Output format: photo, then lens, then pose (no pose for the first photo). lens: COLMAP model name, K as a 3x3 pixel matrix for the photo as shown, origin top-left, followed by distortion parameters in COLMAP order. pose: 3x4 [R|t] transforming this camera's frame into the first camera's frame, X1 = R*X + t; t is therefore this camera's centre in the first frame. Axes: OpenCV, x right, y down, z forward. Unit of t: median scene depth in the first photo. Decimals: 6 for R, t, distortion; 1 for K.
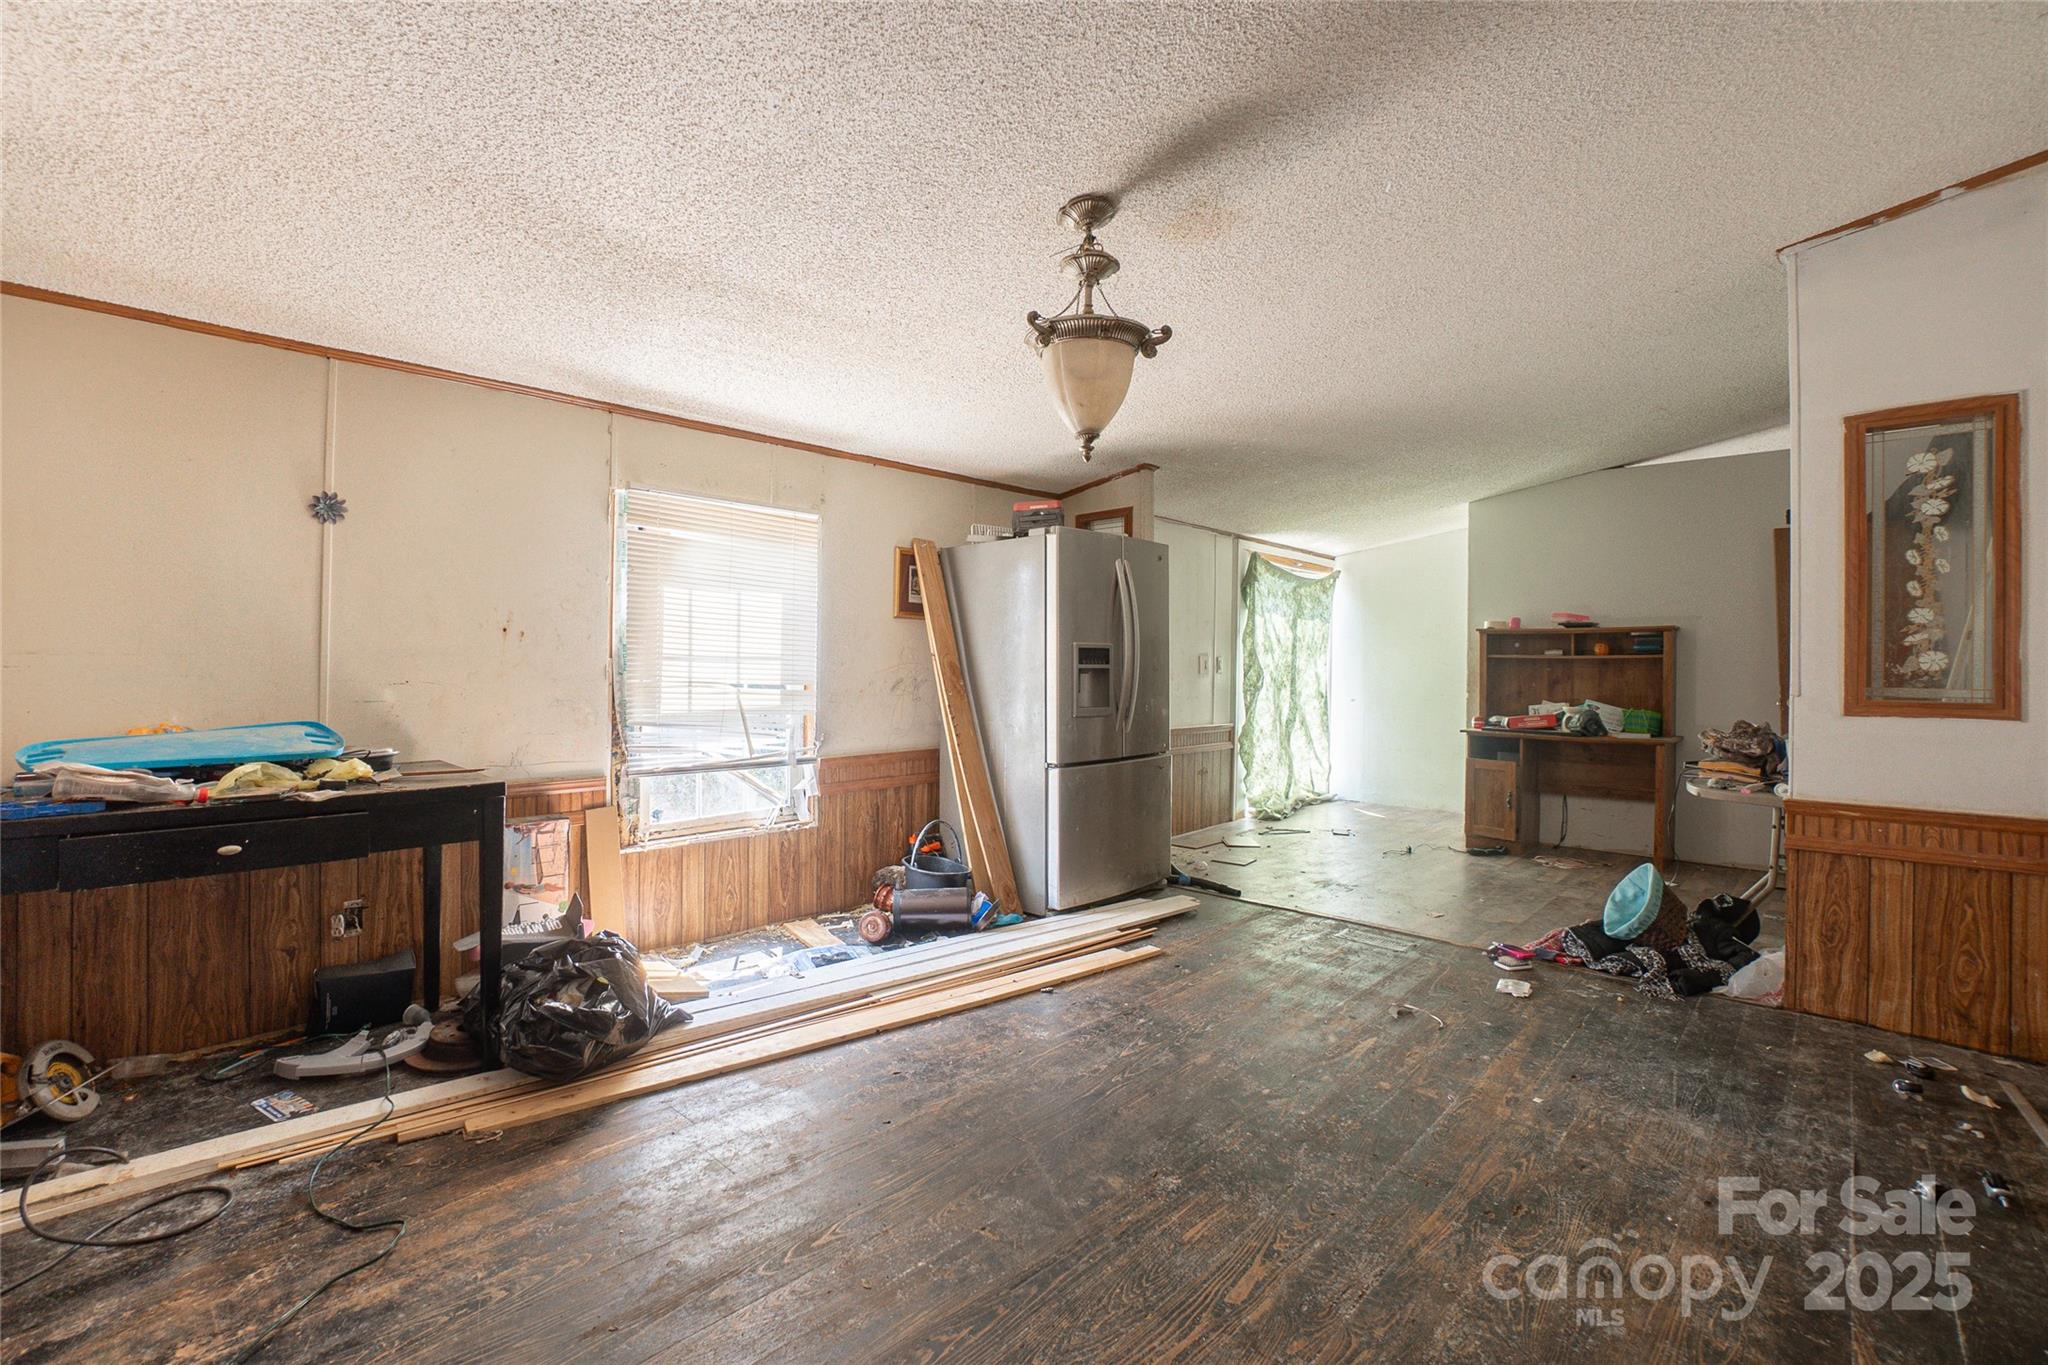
lens RADIAL K [[915.1, 0, 988.0], [0, 915.1, 651.4], [0, 0, 1]] dist [-0.029979, 0.006242]
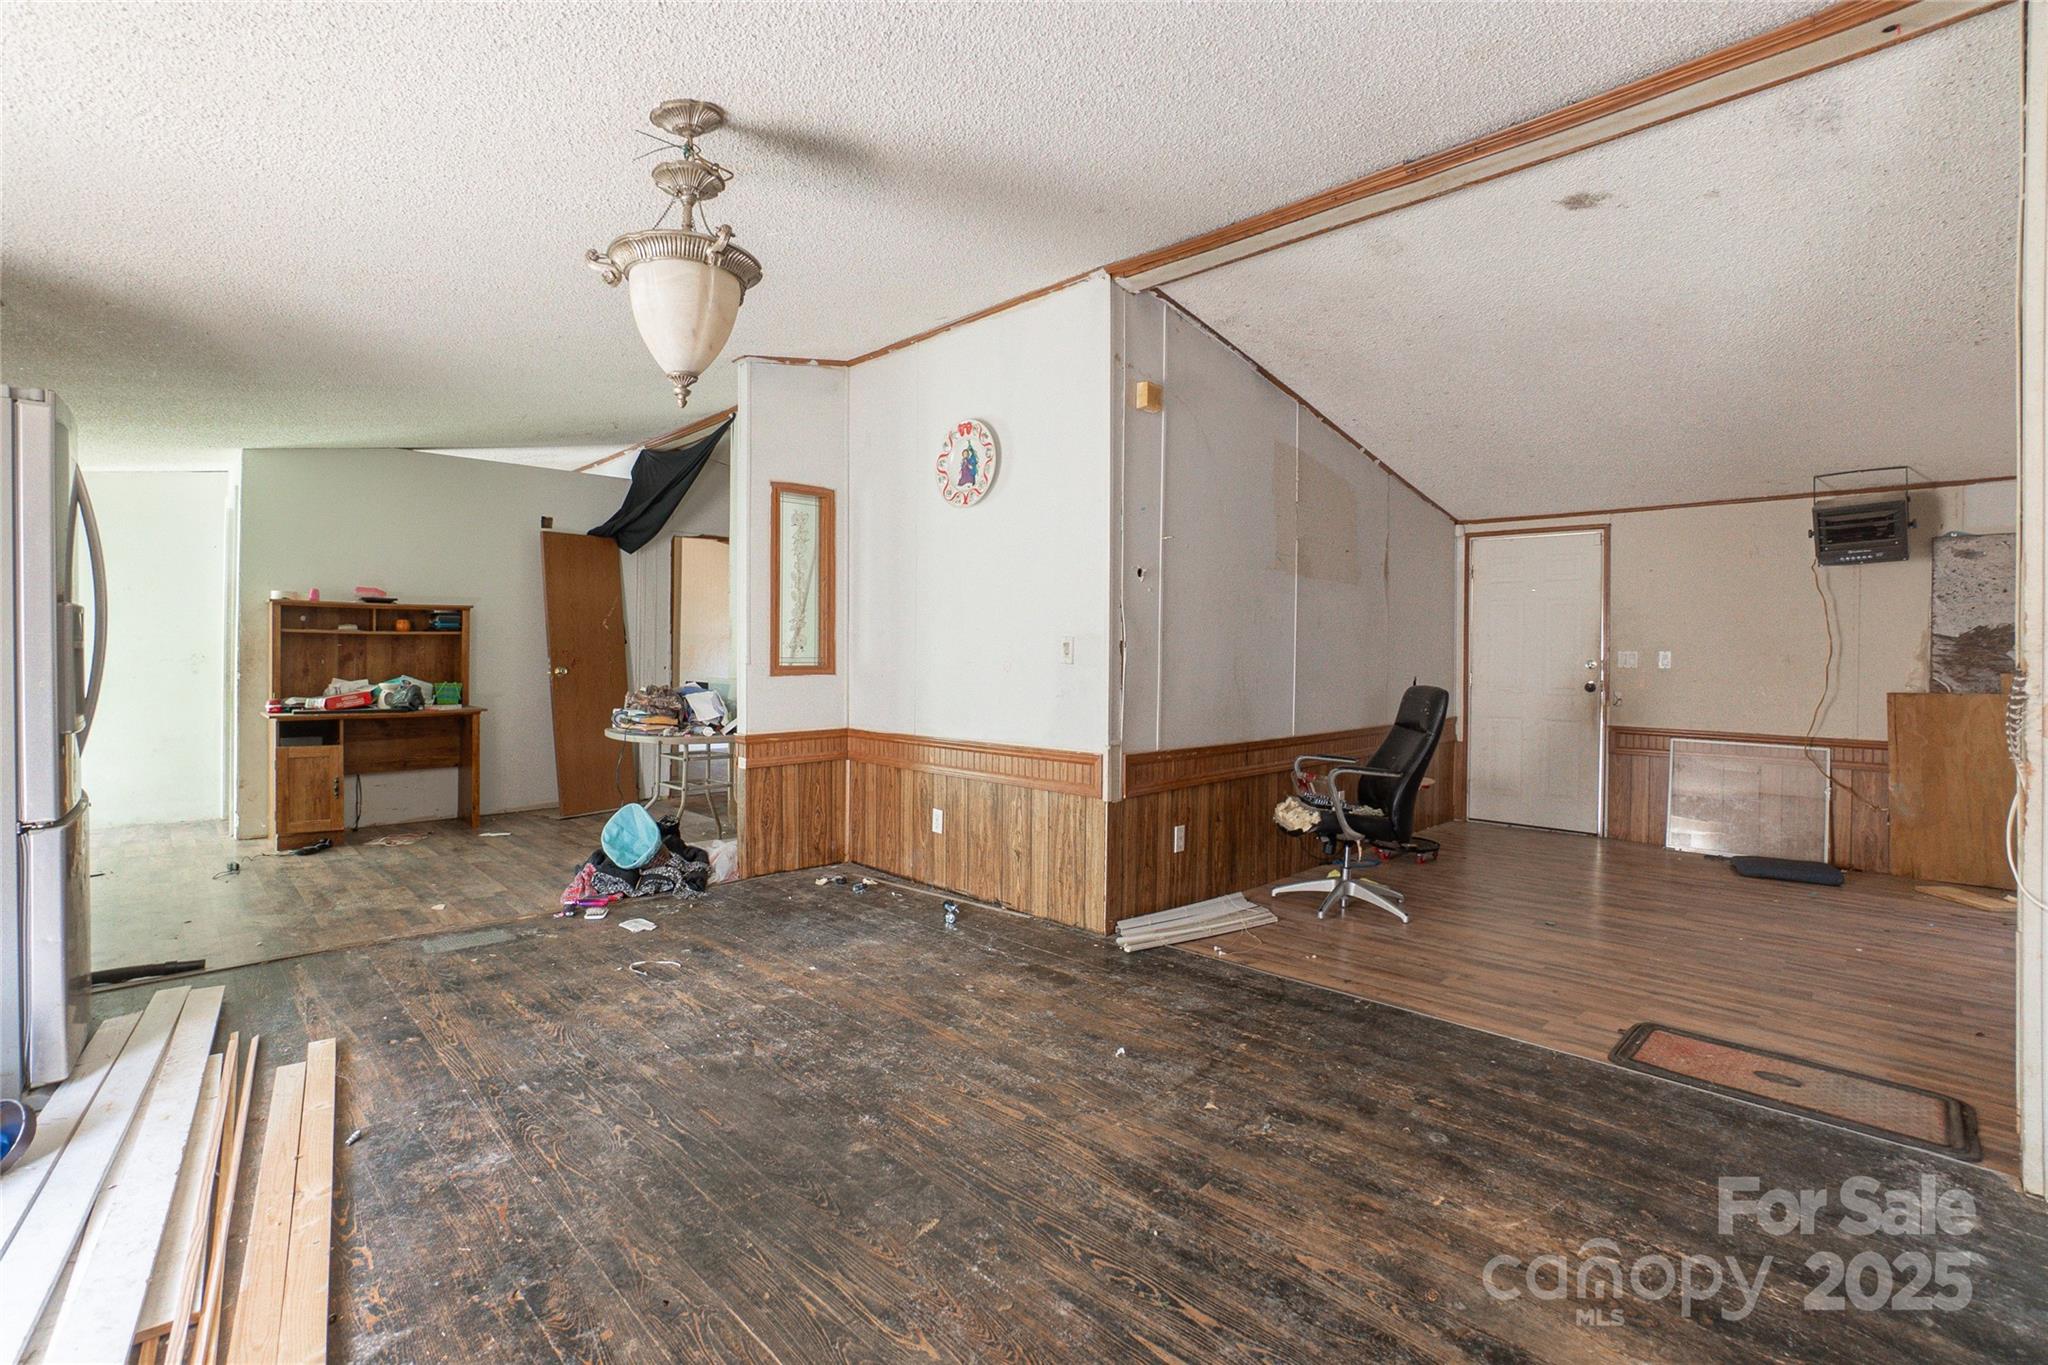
lens RADIAL K [[915.1, 0, 997.7], [0, 915.1, 651.8], [0, 0, 1]] dist [-0.029979, 0.006242]
pose [[0.036999, -0.010907, 0.999256, -0.519760], [-0.021771, 0.999694, 0.011718, 0.001015], [-0.999078, -0.022189, 0.036750, 0.477096]]
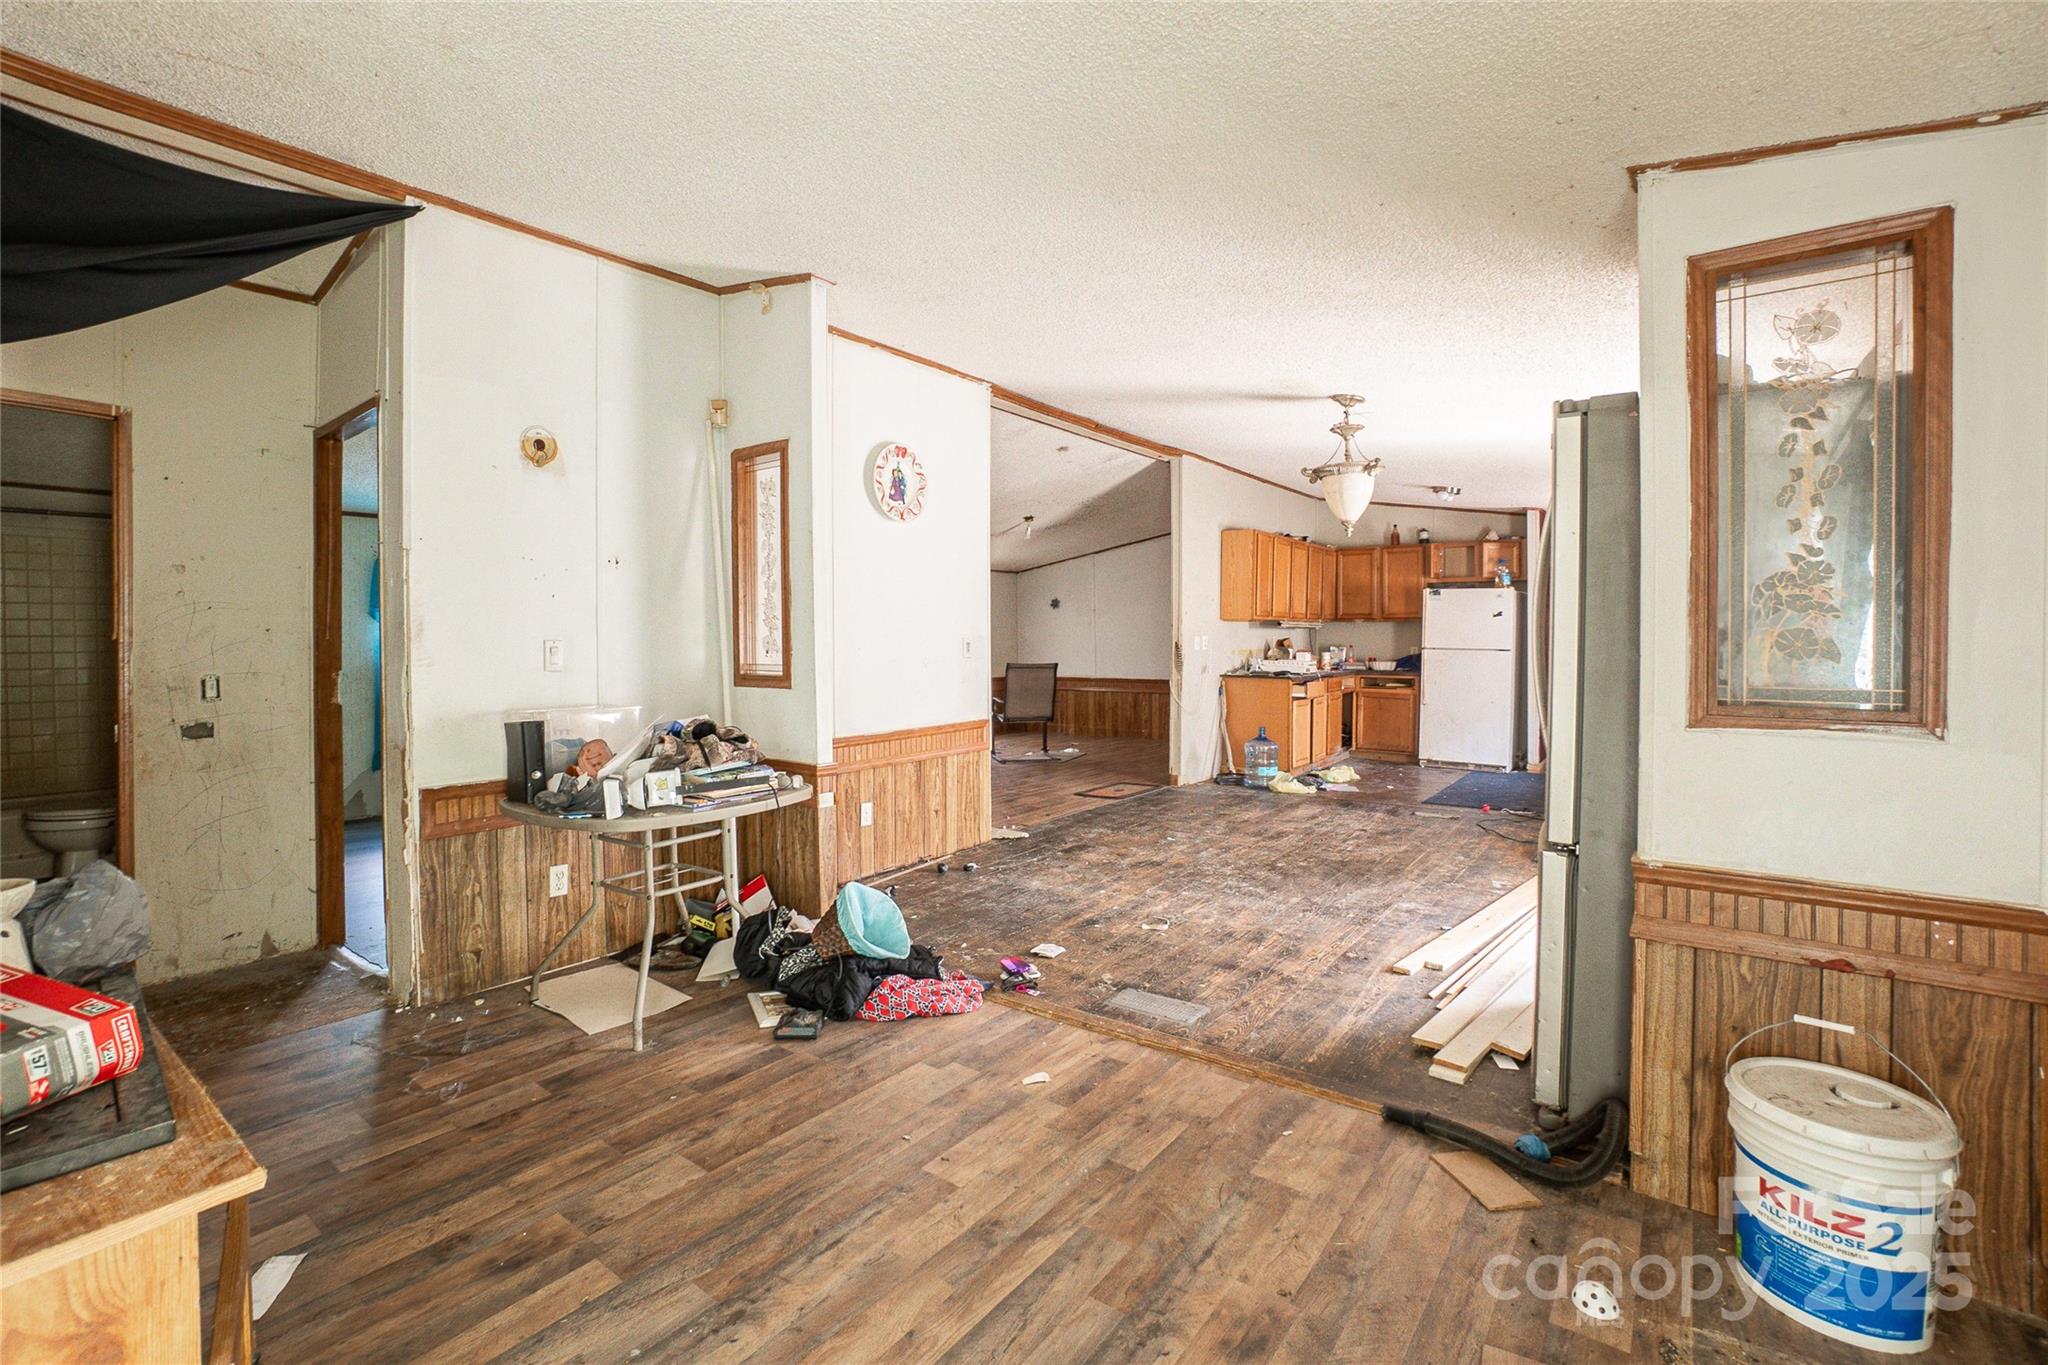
lens RADIAL K [[915.1, 0, 967.1], [0, 915.1, 655.7], [0, 0, 1]] dist [-0.029979, 0.006242]
pose [[-0.995652, -0.006988, -0.092888, 0.736599], [-0.007562, 0.999954, 0.005827, 0.013662], [0.092843, 0.006504, -0.995659, 1.949865]]
